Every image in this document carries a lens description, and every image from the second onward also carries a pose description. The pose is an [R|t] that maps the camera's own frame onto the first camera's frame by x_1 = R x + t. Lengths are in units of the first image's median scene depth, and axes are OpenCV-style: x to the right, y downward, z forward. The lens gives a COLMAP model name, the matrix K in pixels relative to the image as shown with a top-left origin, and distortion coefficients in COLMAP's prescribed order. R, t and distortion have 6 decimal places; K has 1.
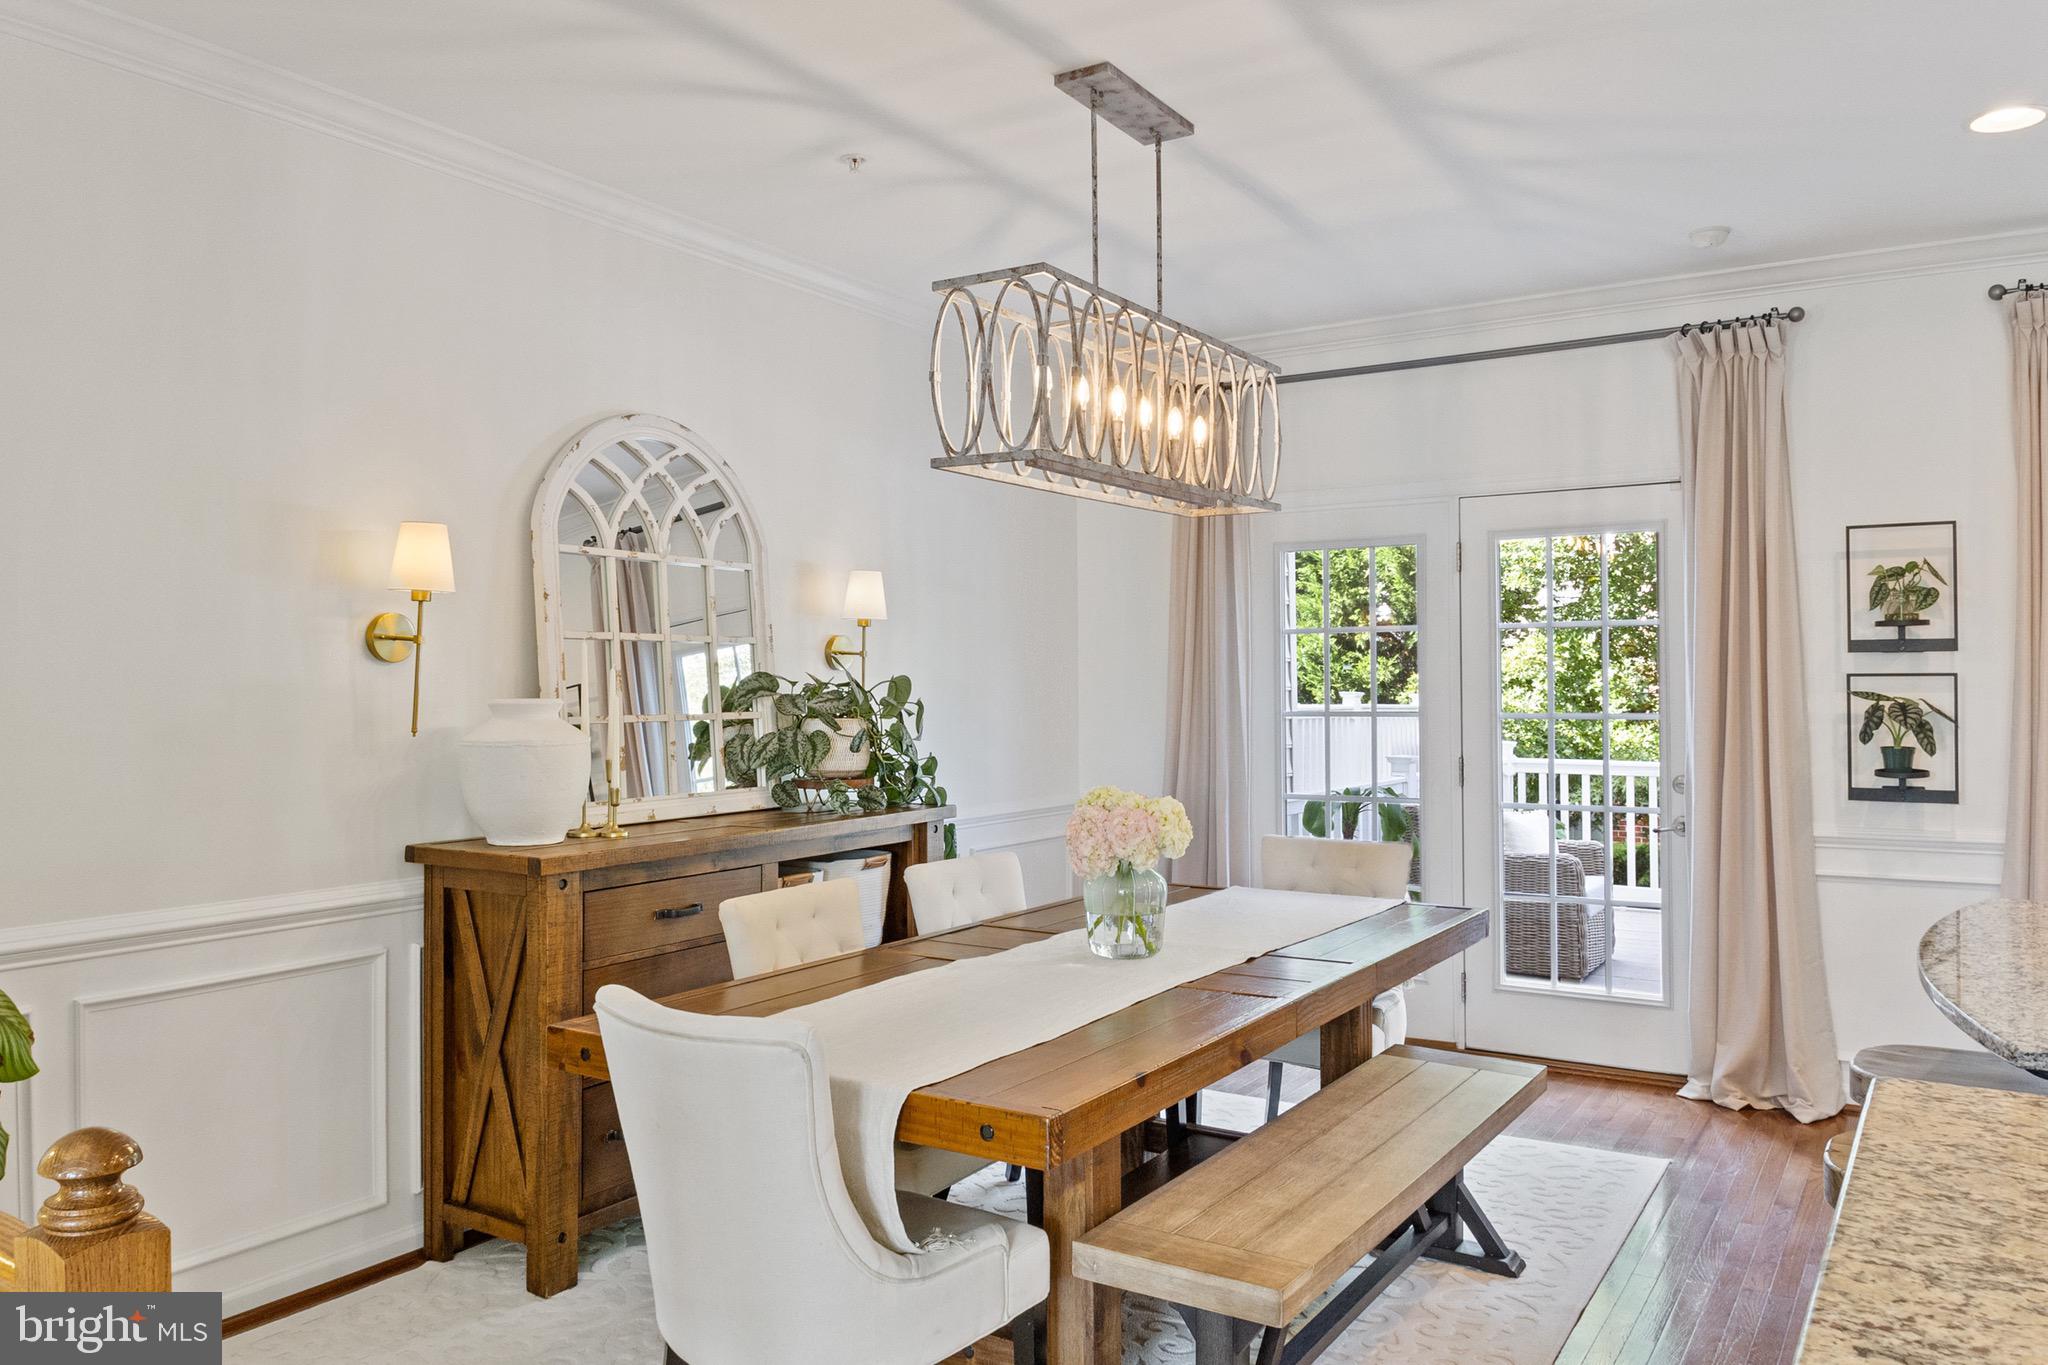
lens RADIAL K [[1466.8, 0, 1027.1], [0, 1466.8, 661.2], [0, 0, 1]] dist [0.023333, -0.057152]
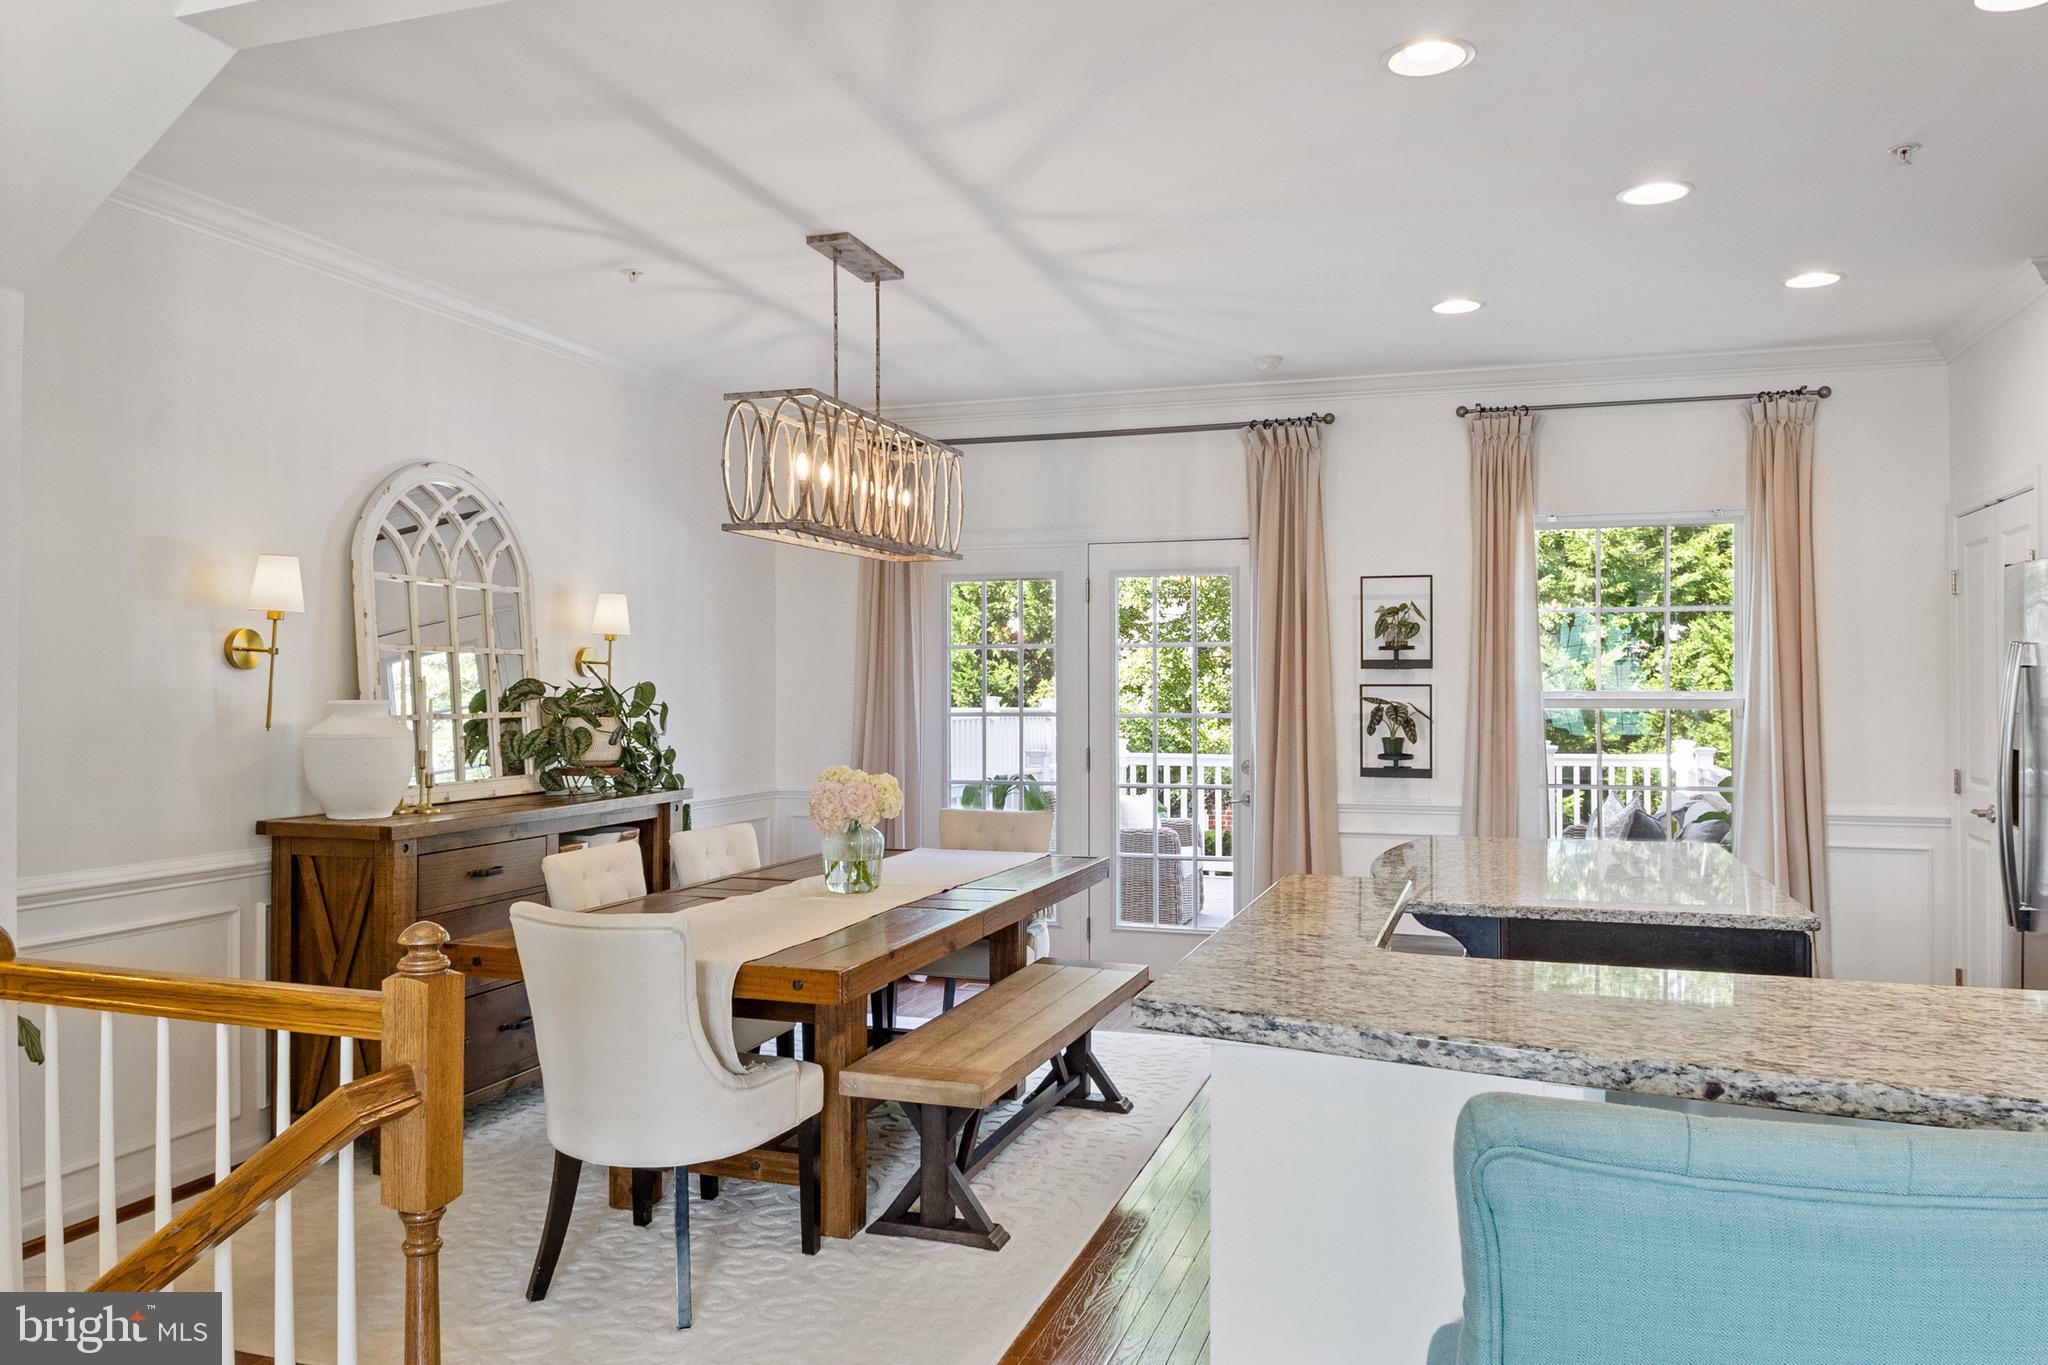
lens RADIAL K [[1466.8, 0, 1039.1], [0, 1466.8, 673.1], [0, 0, 1]] dist [0.023333, -0.057152]
pose [[0.966258, 0.007007, 0.257481, -0.099258], [-0.008365, 0.999956, 0.004177, -0.006094], [-0.257441, -0.006190, 0.966274, -0.293635]]
